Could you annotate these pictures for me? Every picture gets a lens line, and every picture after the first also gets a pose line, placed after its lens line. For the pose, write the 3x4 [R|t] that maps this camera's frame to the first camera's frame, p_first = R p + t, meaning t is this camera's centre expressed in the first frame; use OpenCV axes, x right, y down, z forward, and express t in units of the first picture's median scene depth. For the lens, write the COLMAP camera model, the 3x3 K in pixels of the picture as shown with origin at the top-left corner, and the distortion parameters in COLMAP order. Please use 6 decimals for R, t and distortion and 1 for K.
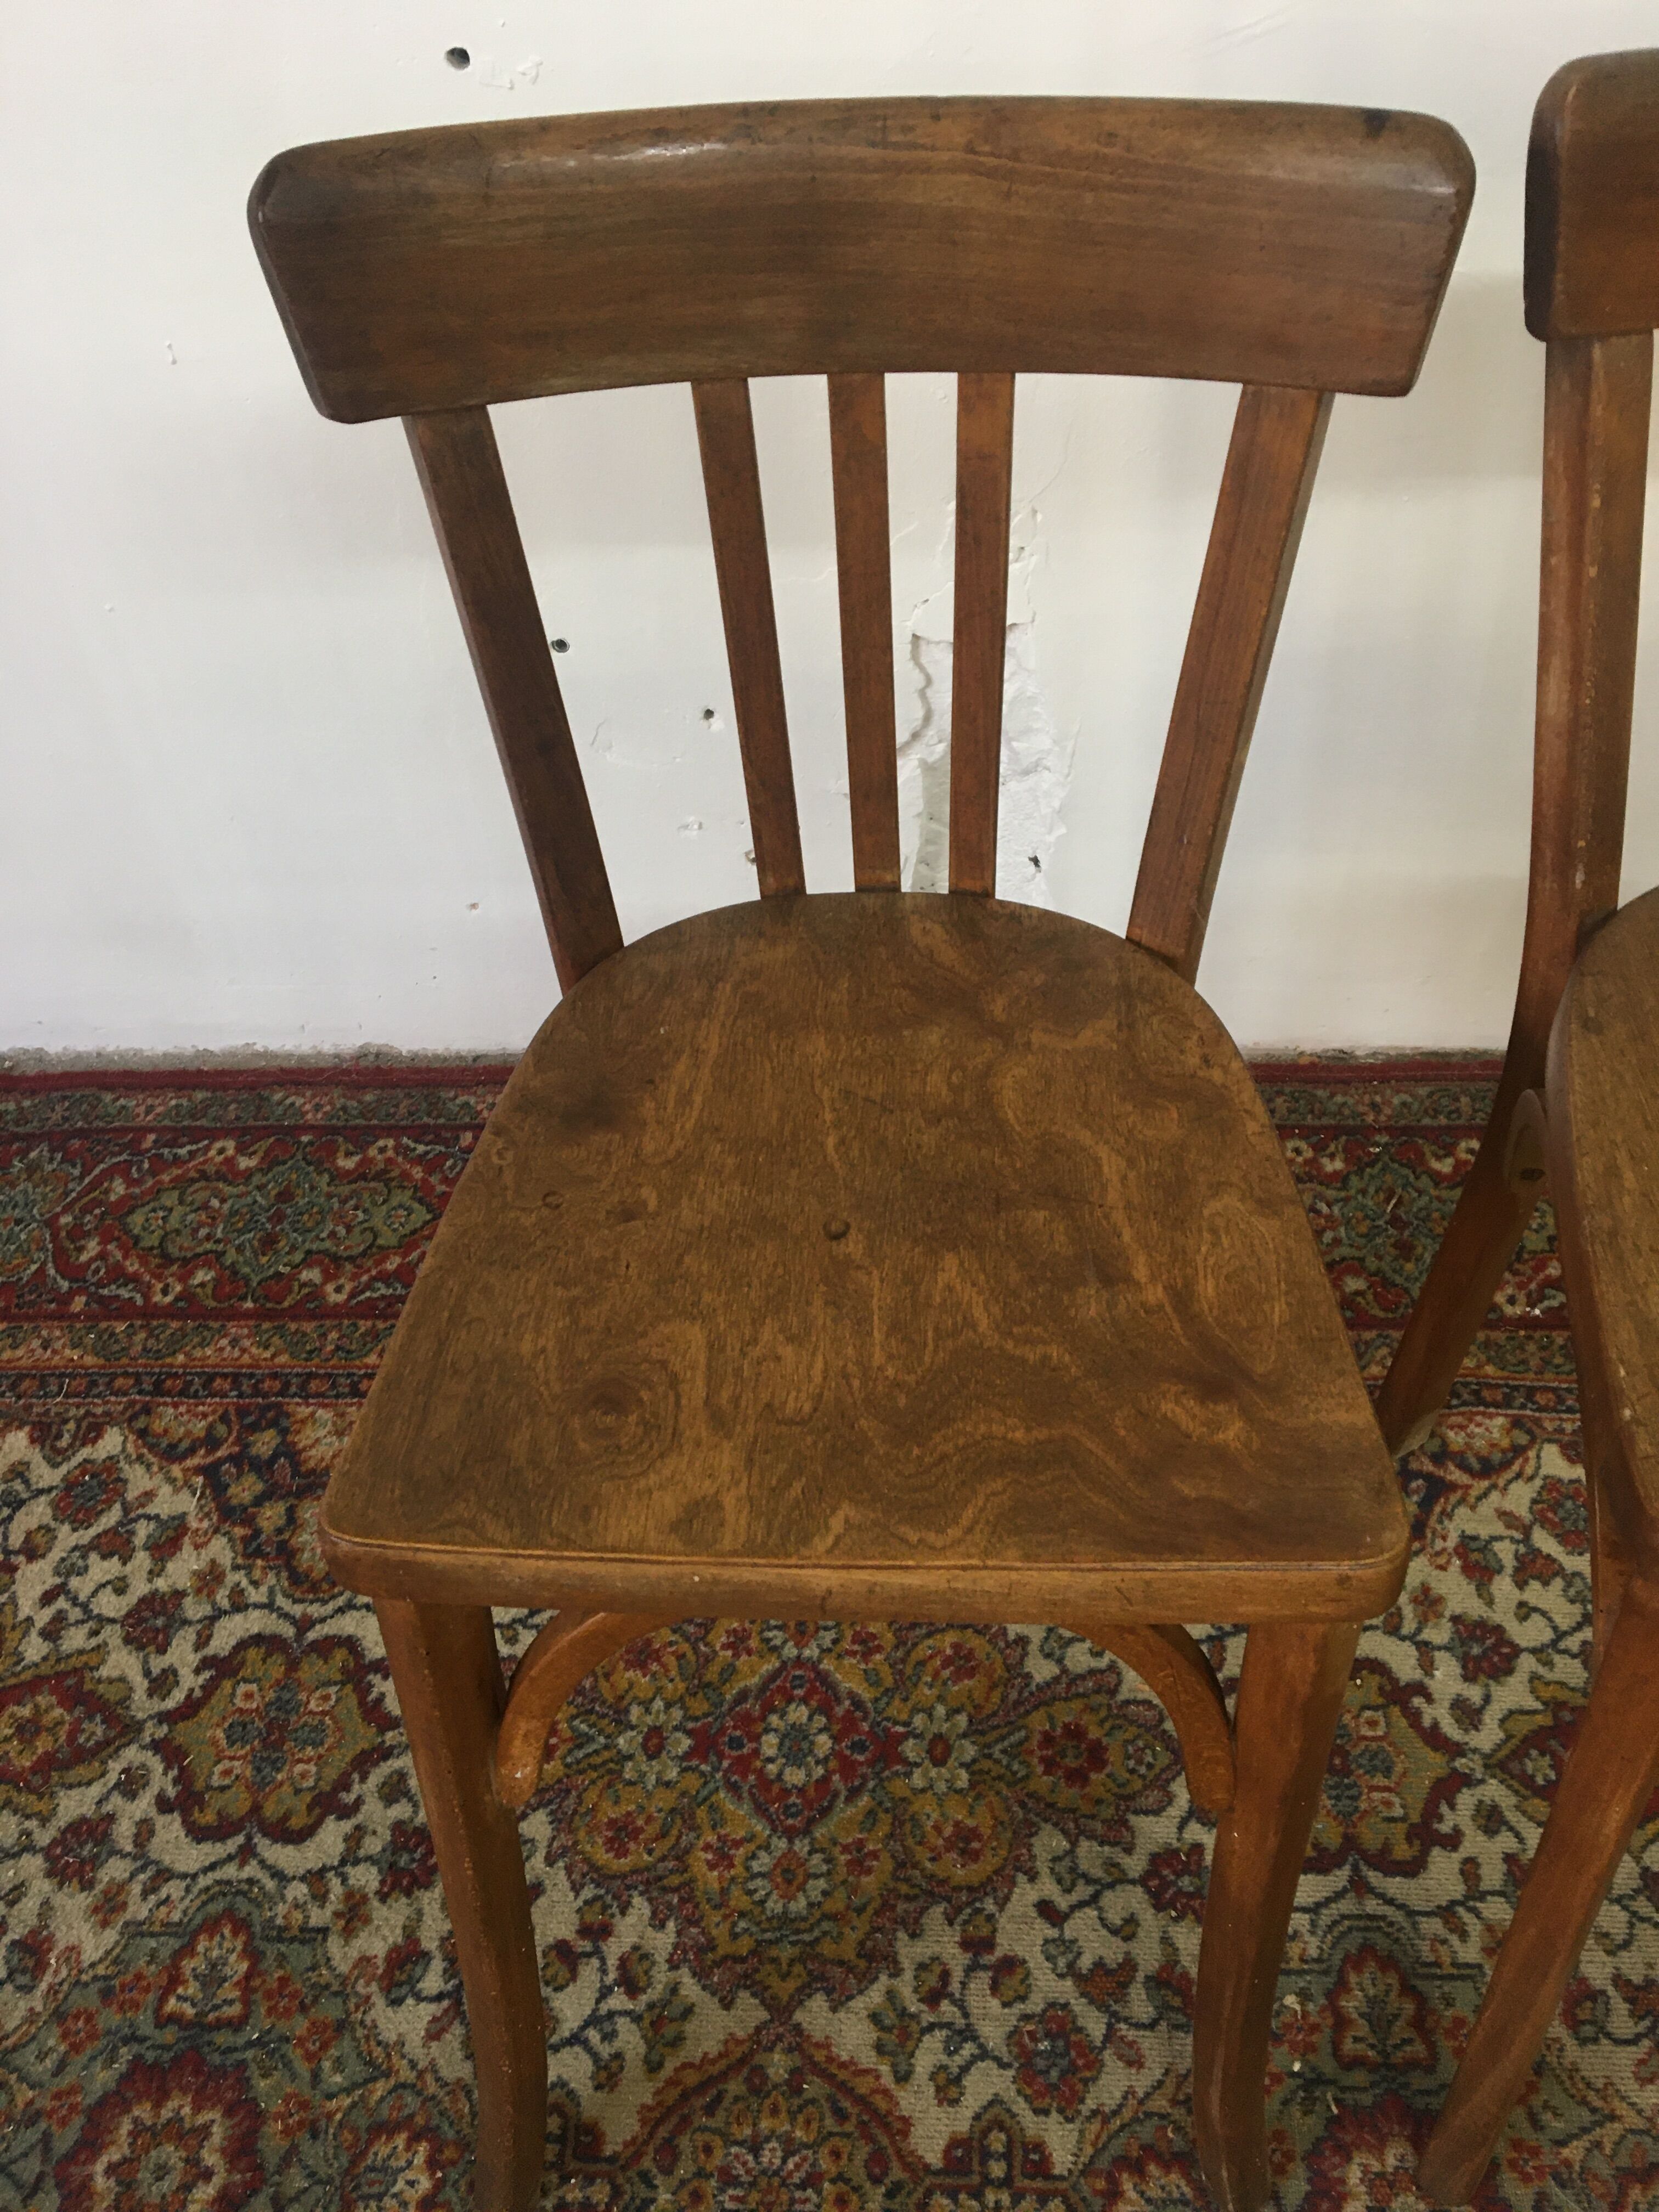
lens RADIAL K [[1865.1, 0, 804.5], [0, 1865.1, 1095.9], [0, 0, 1]] dist [0.074506, -0.110182]
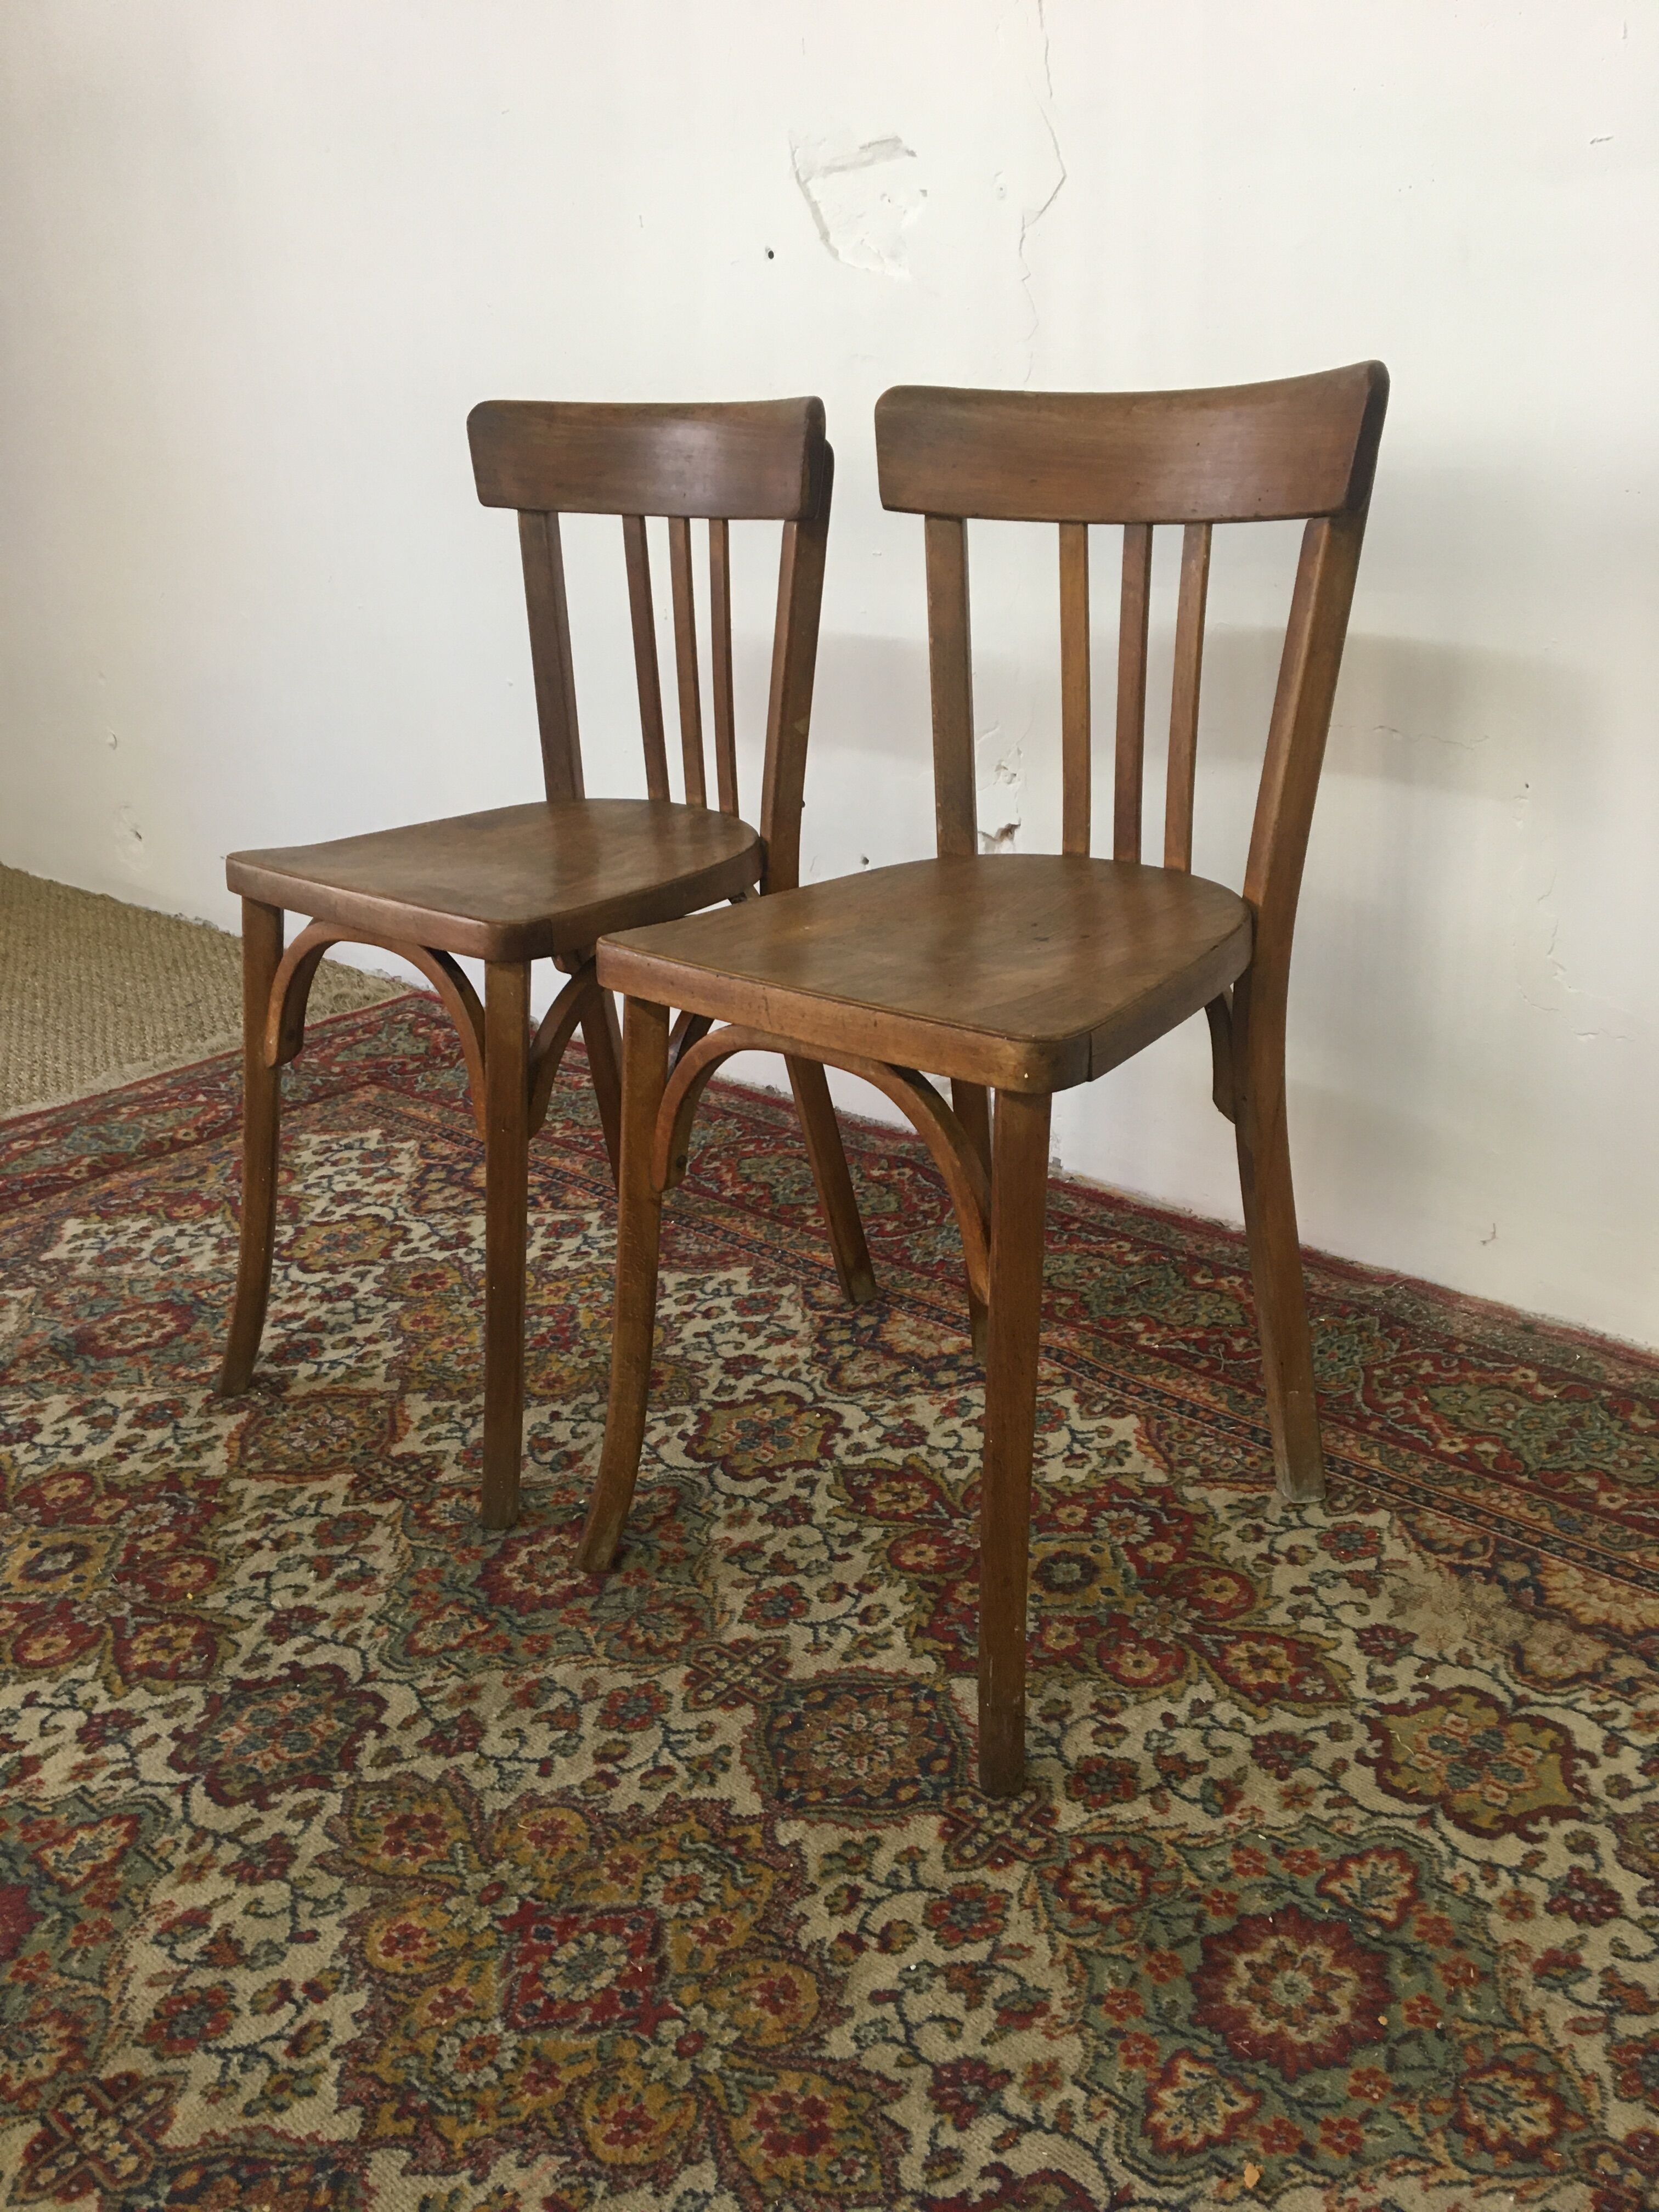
lens RADIAL K [[1865.1, 0, 825.3], [0, 1865.1, 1084.7], [0, 0, 1]] dist [0.074506, -0.110182]
pose [[0.775541, 0.242276, -0.582956, 1.143243], [-0.442149, 0.867570, -0.227655, 0.440141], [0.450600, 0.434309, 0.779958, -0.254092]]
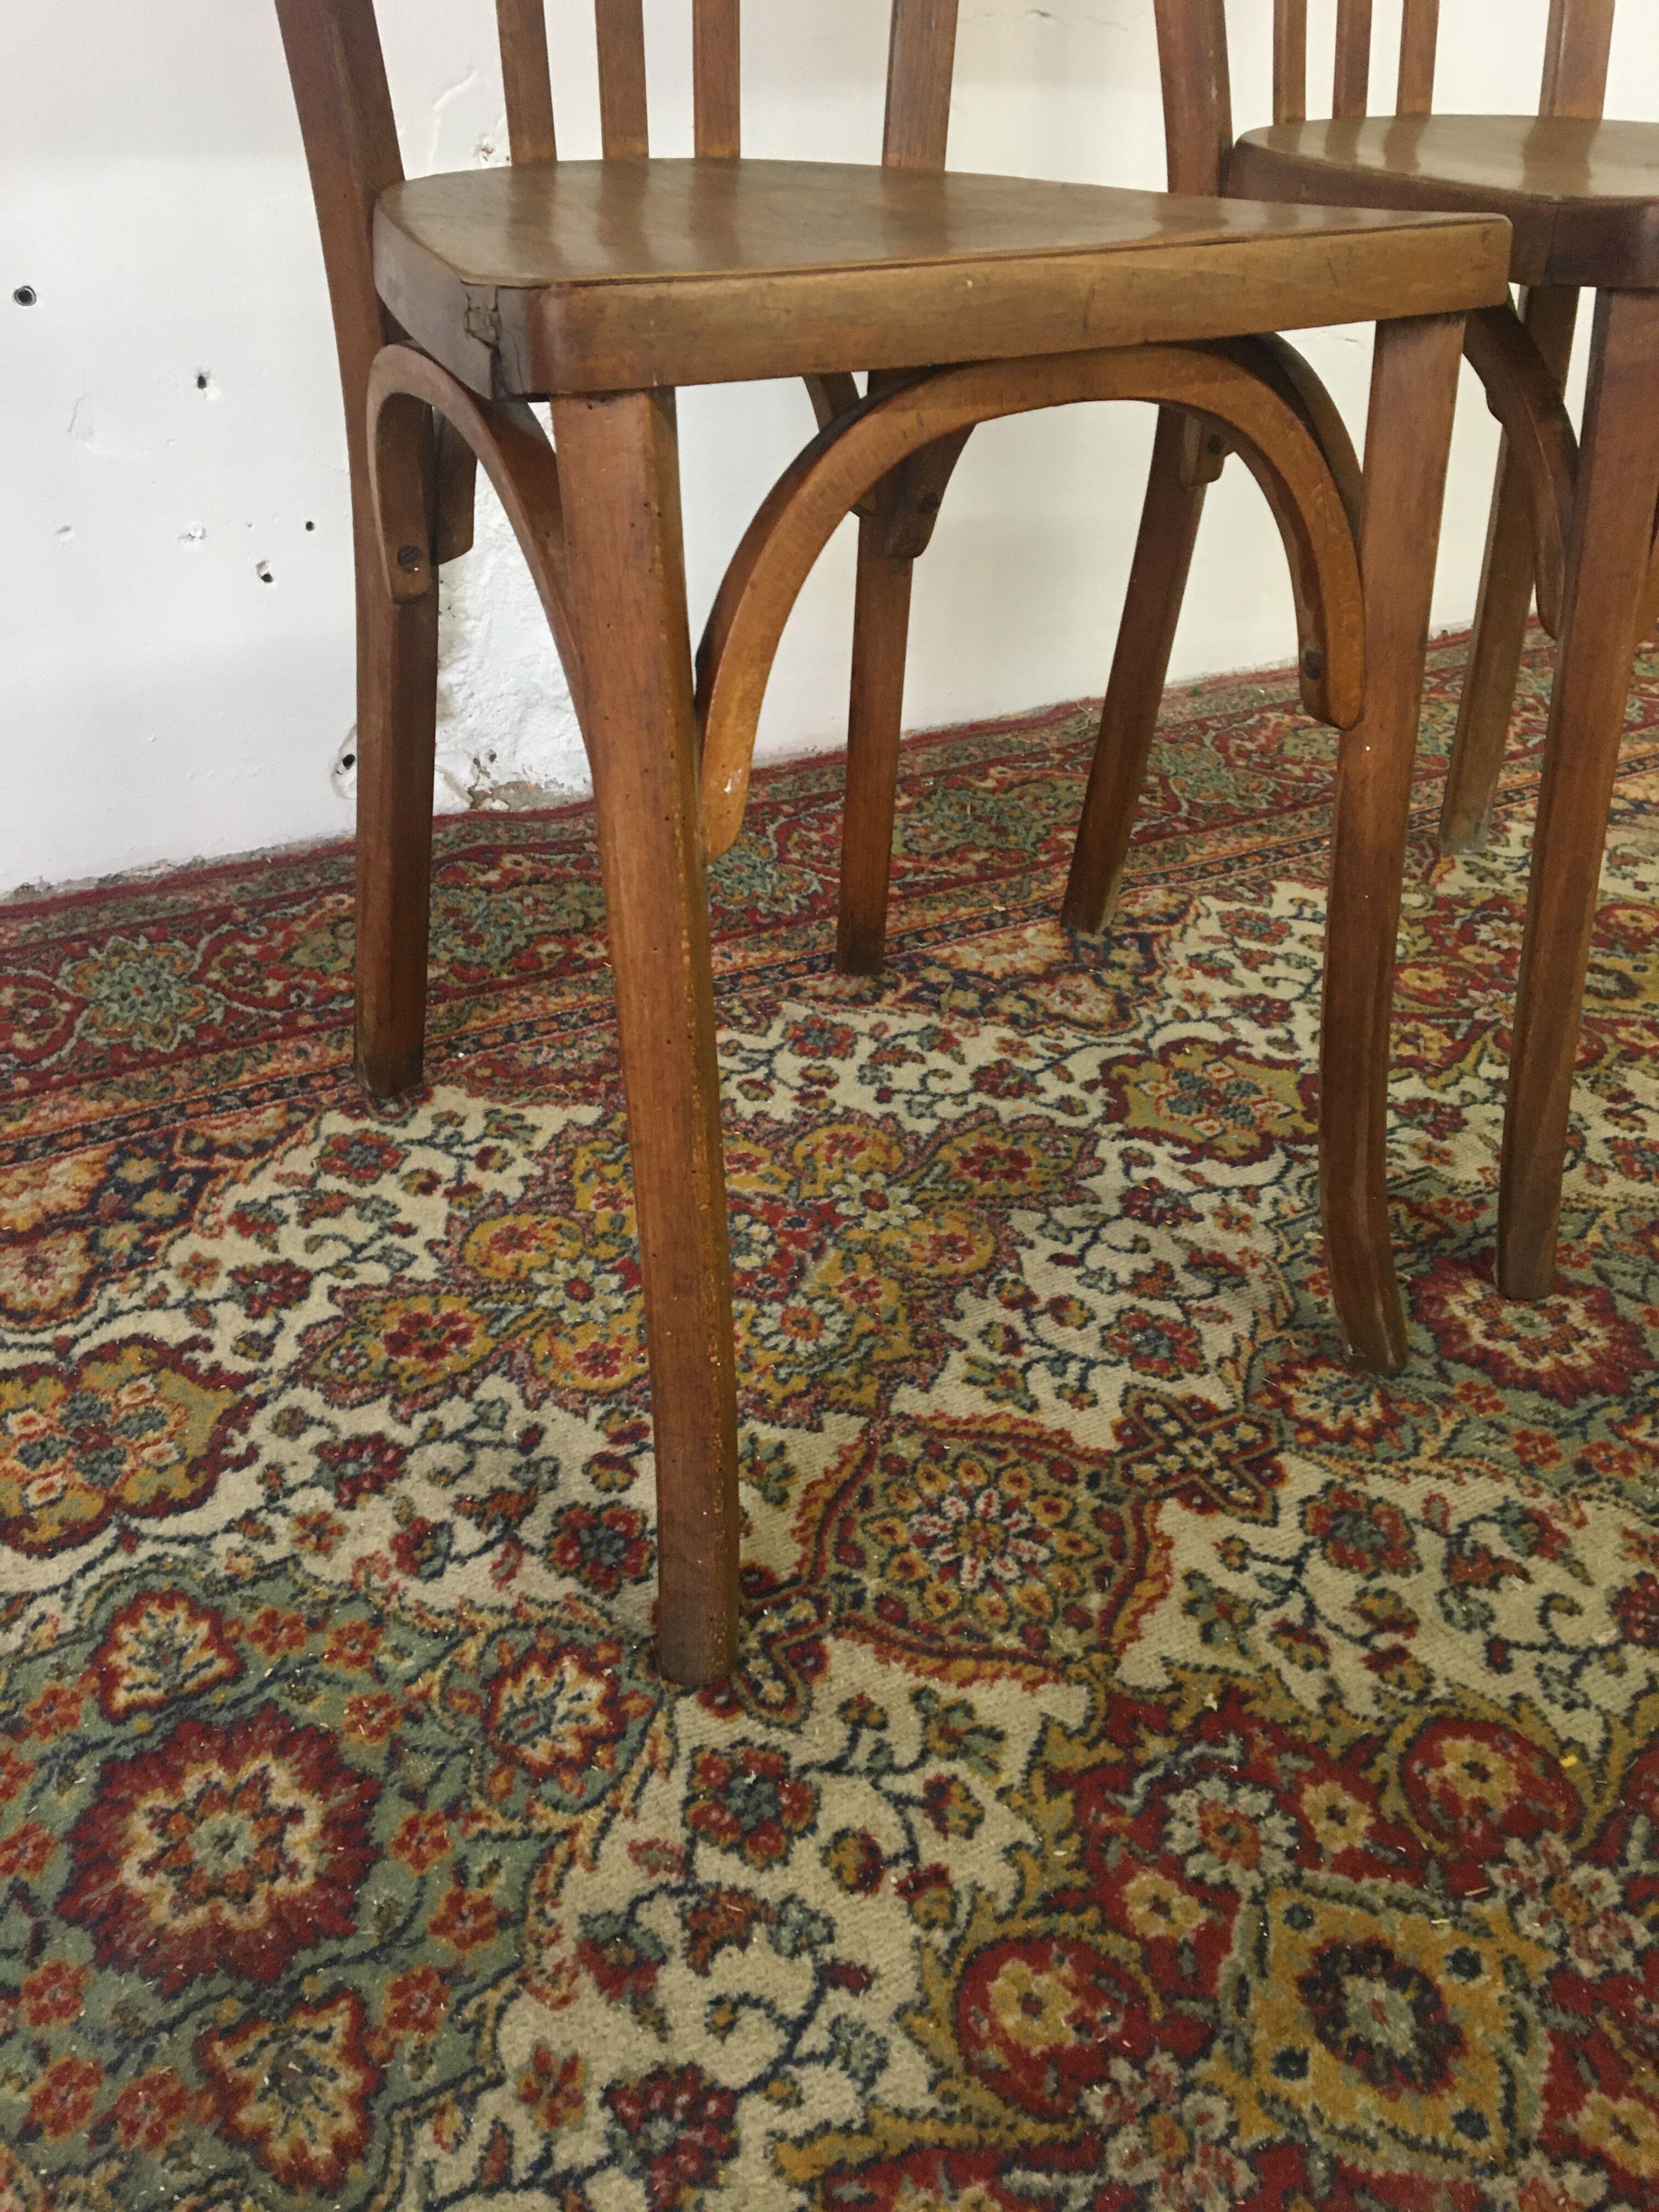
lens RADIAL K [[1865.1, 0, 814.4], [0, 1865.1, 1114.0], [0, 0, 1]] dist [0.074506, -0.110182]
pose [[0.850903, -0.220711, 0.476709, -0.390099], [0.328195, 0.931914, -0.154347, 0.457926], [-0.410186, 0.287788, 0.865405, 0.228353]]
